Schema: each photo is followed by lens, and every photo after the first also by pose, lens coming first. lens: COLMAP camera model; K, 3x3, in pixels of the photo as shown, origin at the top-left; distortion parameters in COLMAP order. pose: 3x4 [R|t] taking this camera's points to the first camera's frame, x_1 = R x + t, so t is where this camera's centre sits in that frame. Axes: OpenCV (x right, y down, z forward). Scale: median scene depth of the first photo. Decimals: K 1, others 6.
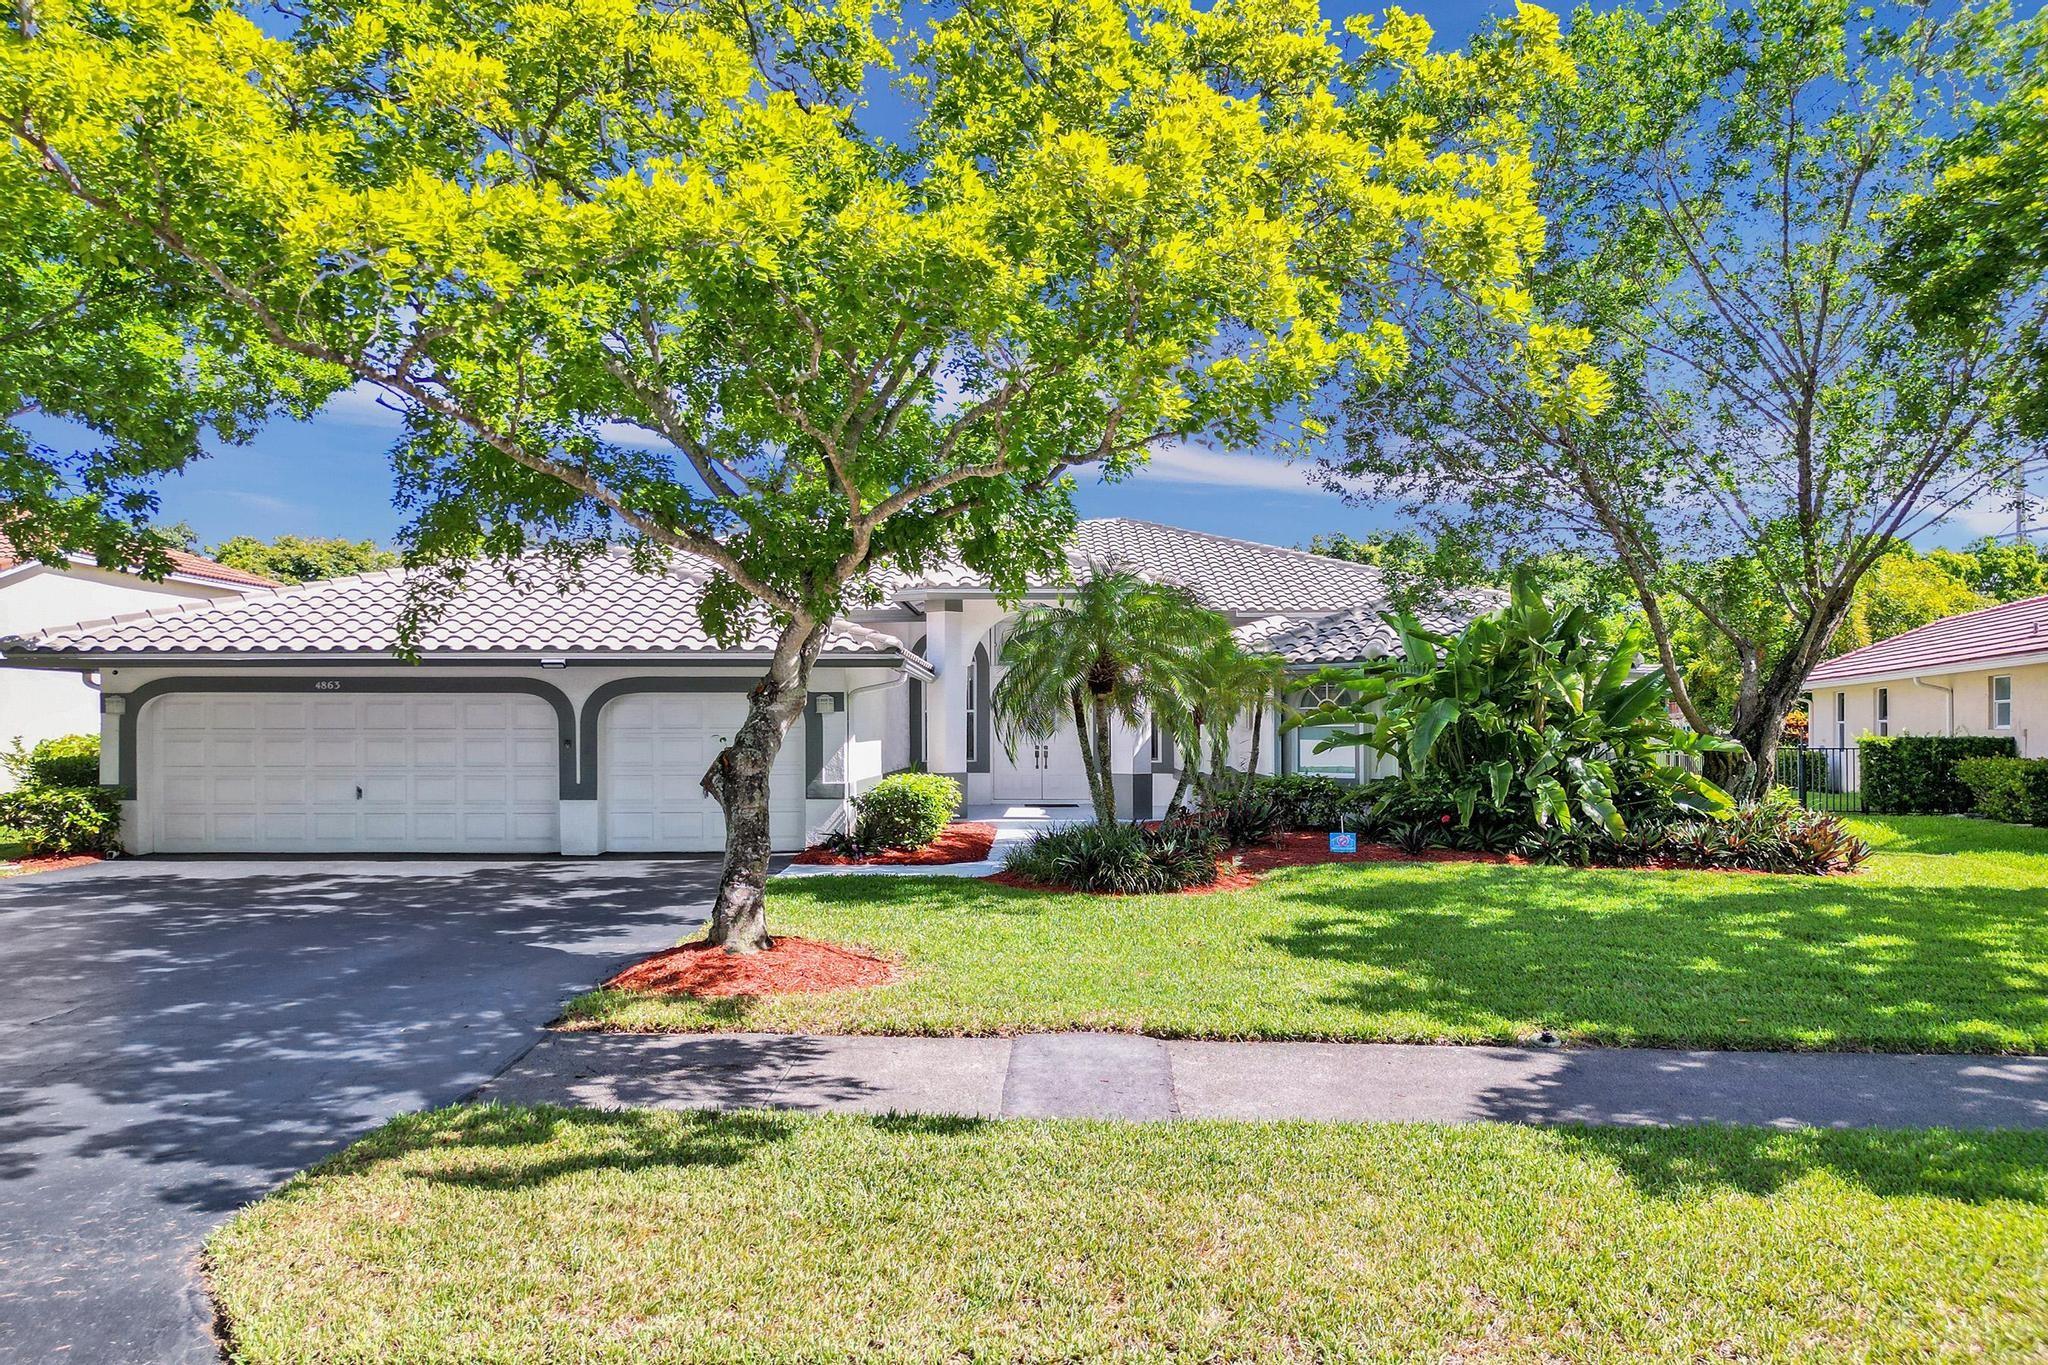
lens RADIAL K [[1414.5, 0, 1024.1], [0, 1414.5, 735.2], [0, 0, 1]] dist [0.033573, -0.020827]
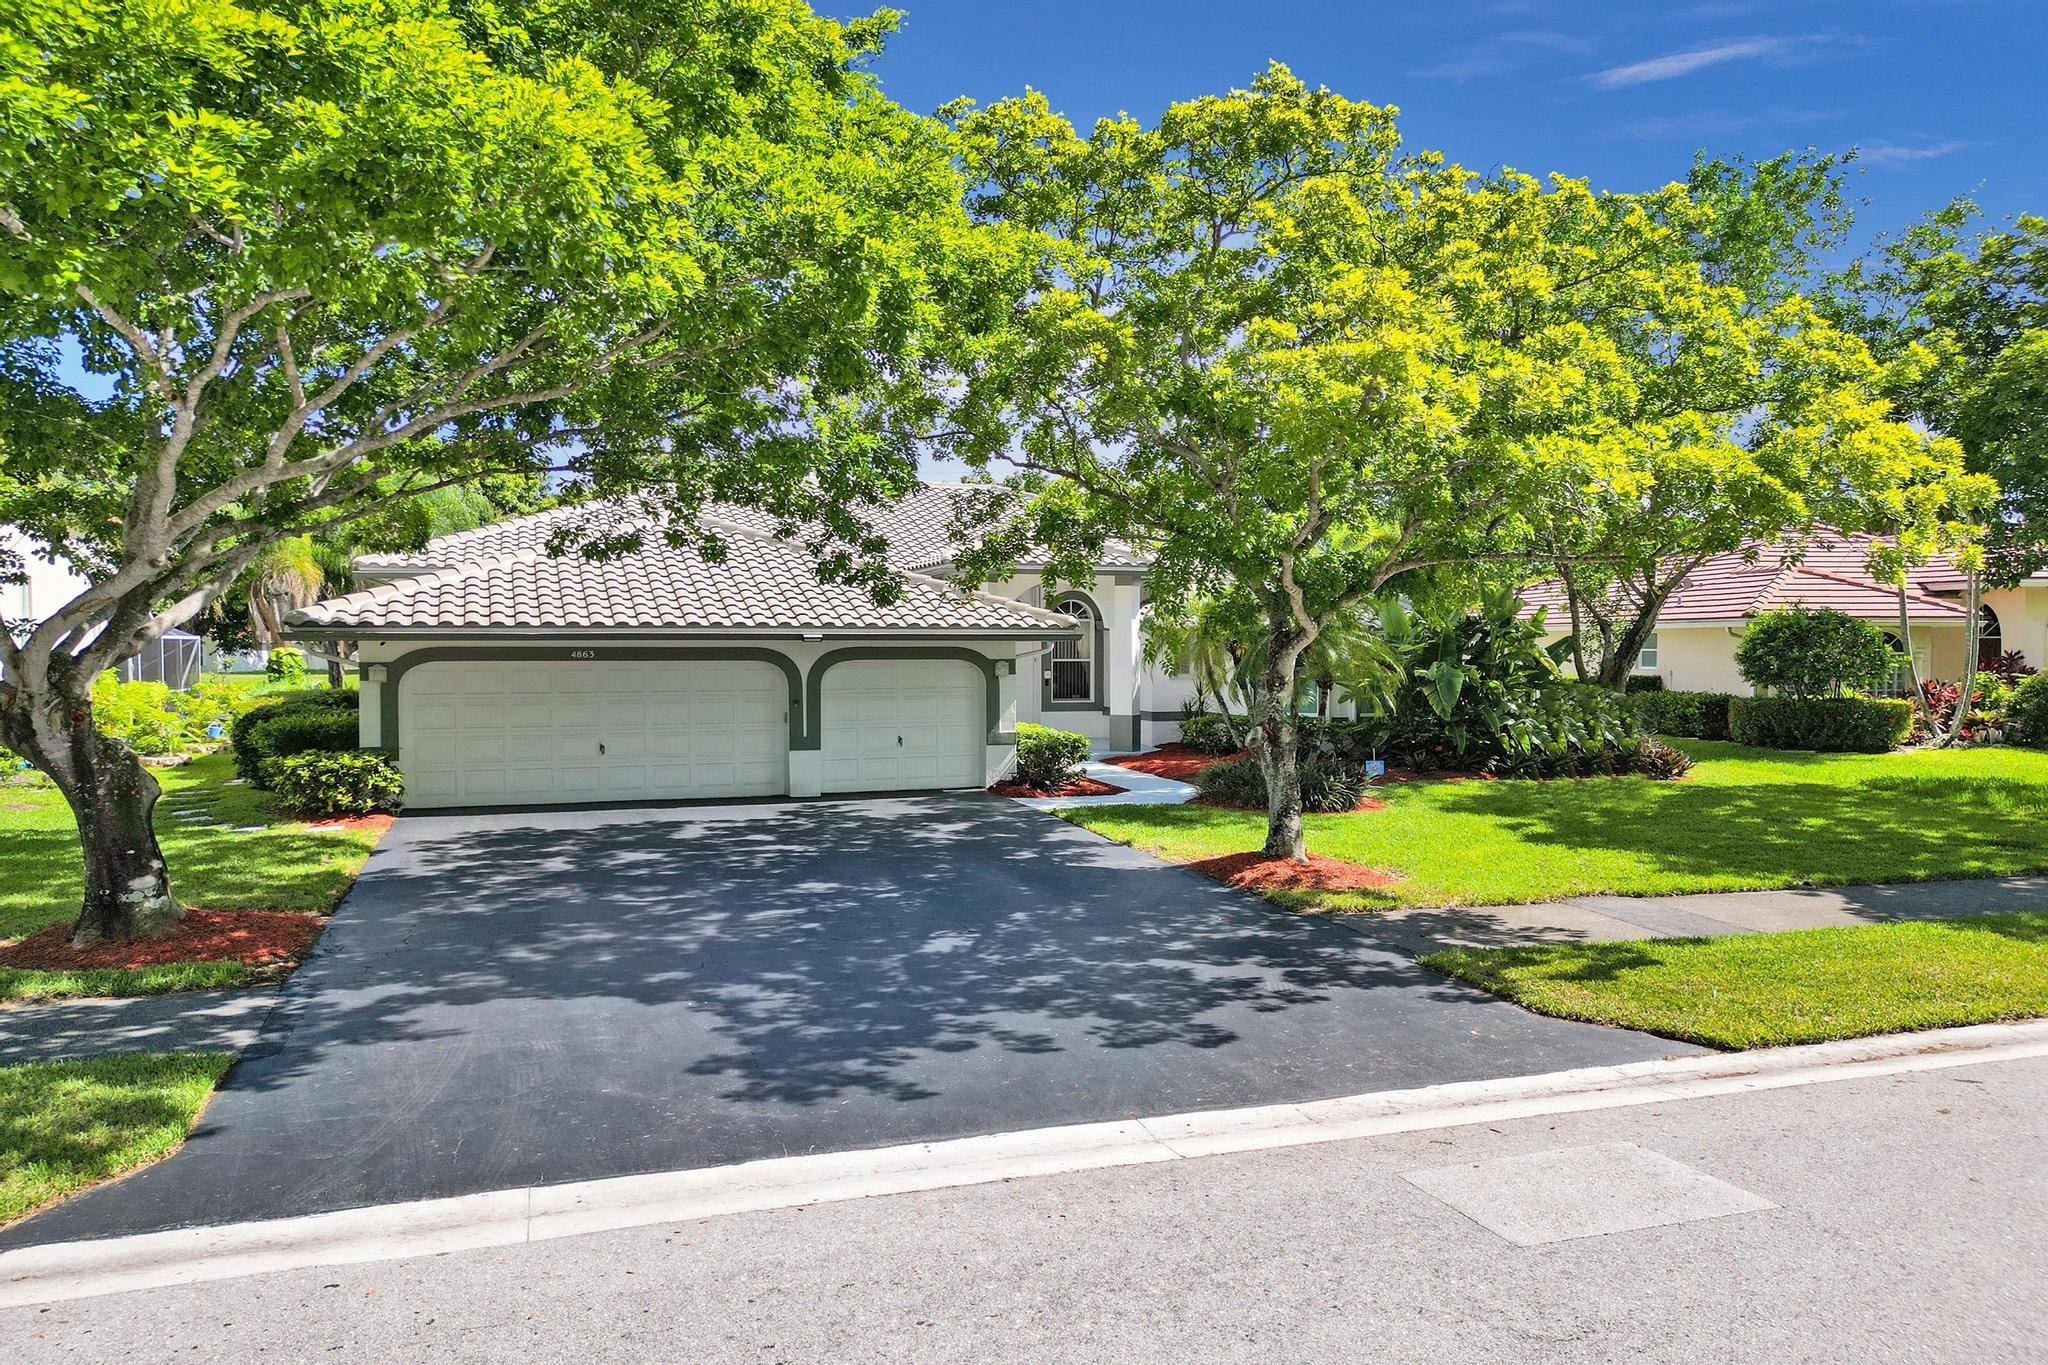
lens RADIAL K [[1404.6, 0, 1024.0], [0, 1404.6, 682.5], [0, 0, 1]] dist [0.027825, -0.001714]
pose [[0.938273, -0.008305, 0.345796, -0.740414], [-0.001129, 0.999633, 0.027070, -0.058381], [-0.345894, -0.025789, 0.937919, -0.221047]]
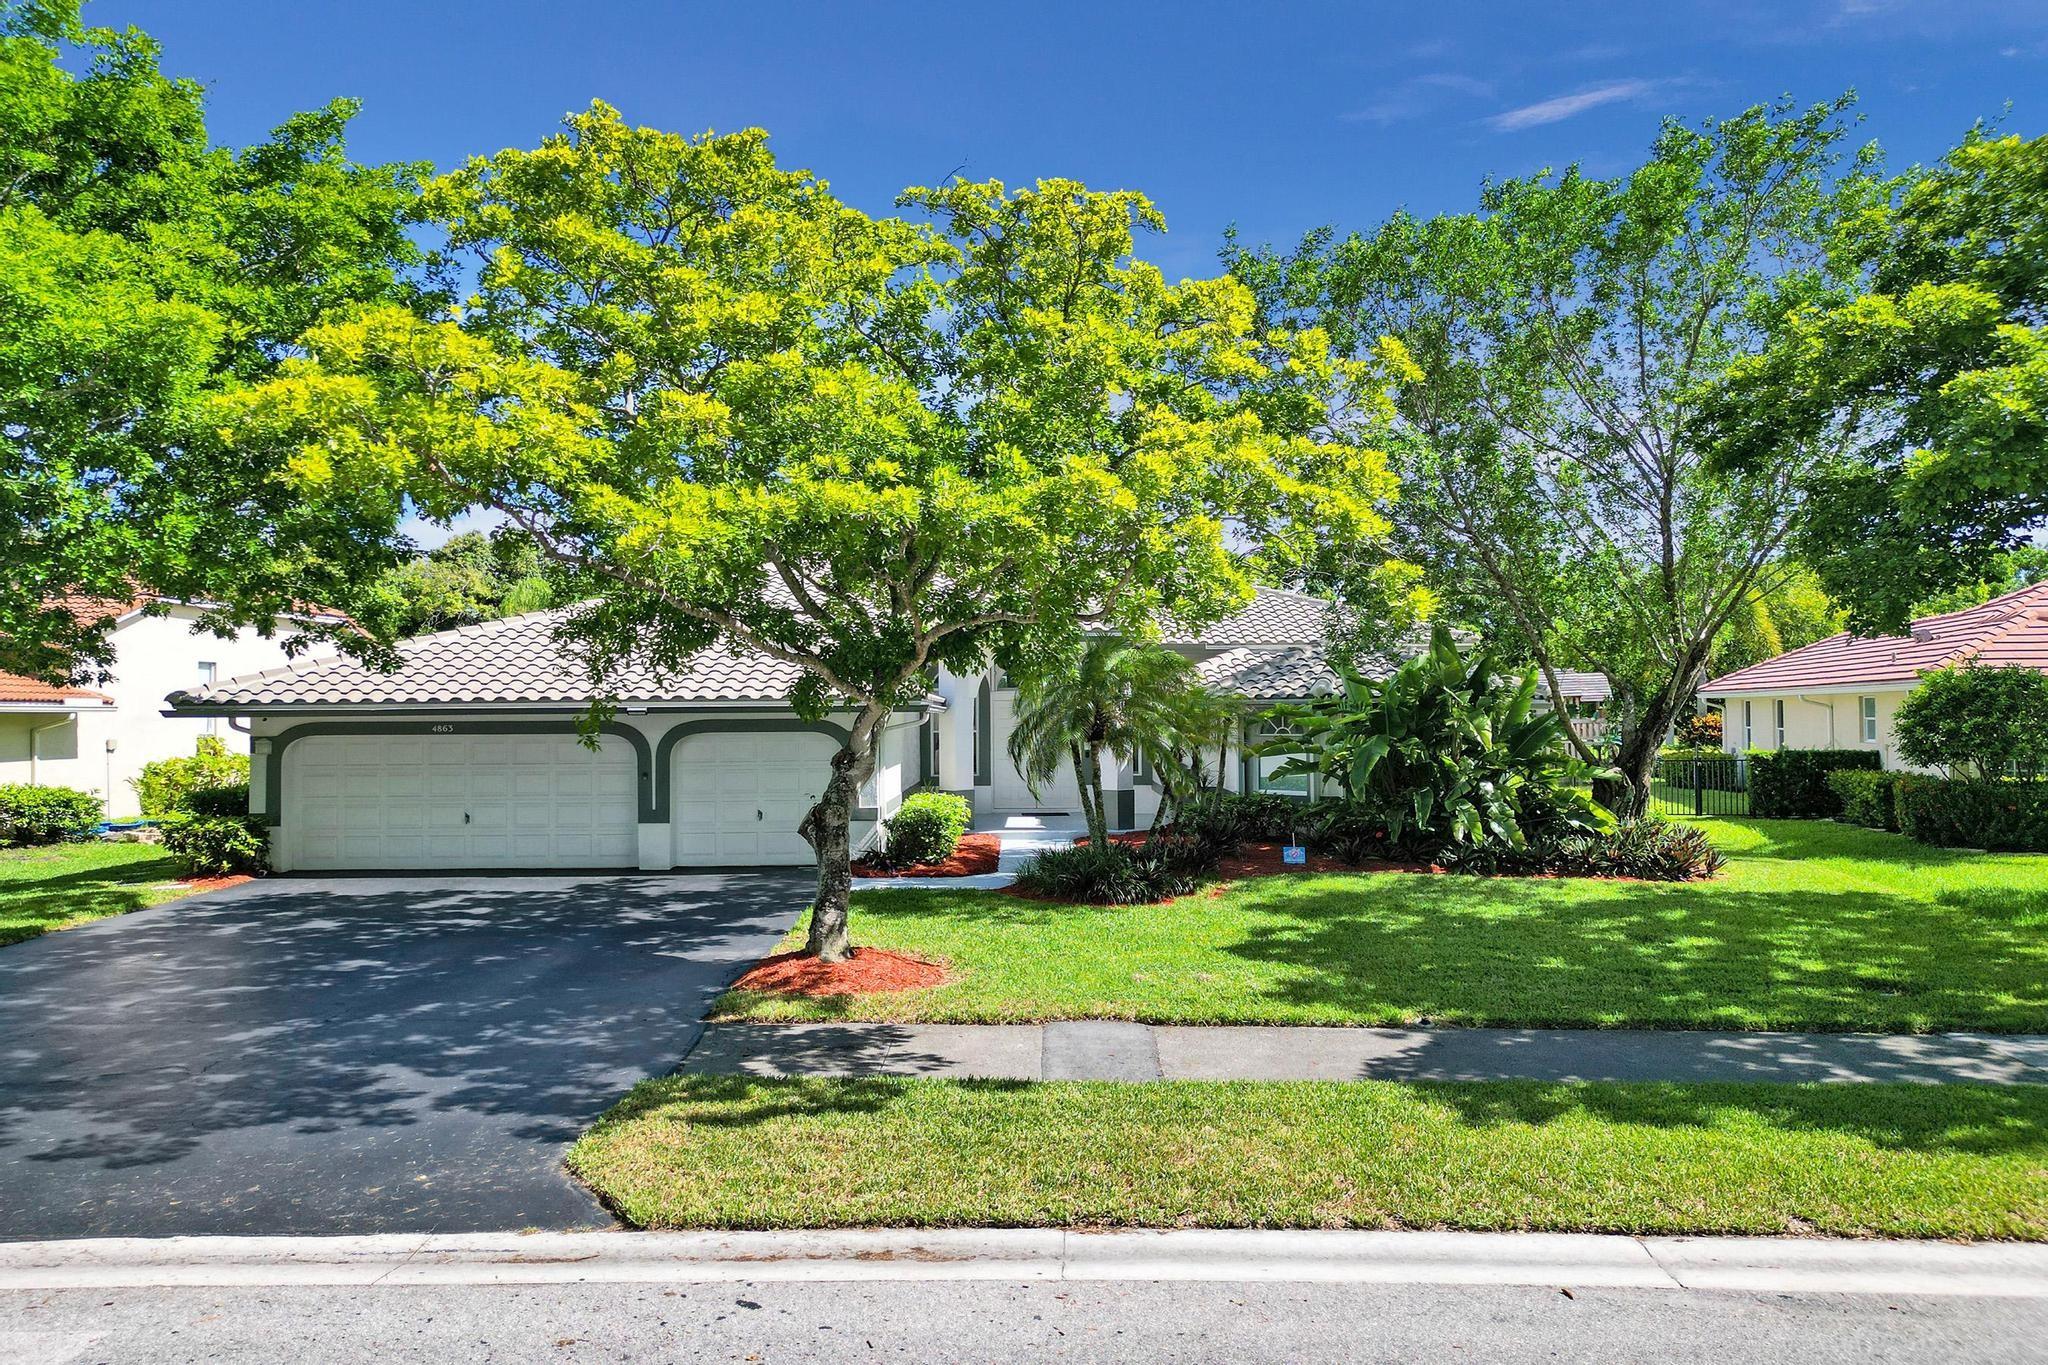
lens RADIAL K [[1404.6, 0, 1024.0], [0, 1404.6, 682.5], [0, 0, 1]] dist [0.027825, -0.001714]
pose [[0.999845, -0.005095, 0.016834, -0.031336], [0.005471, 0.999735, -0.022366, -0.059837], [-0.016715, 0.022455, 0.999608, -0.253430]]
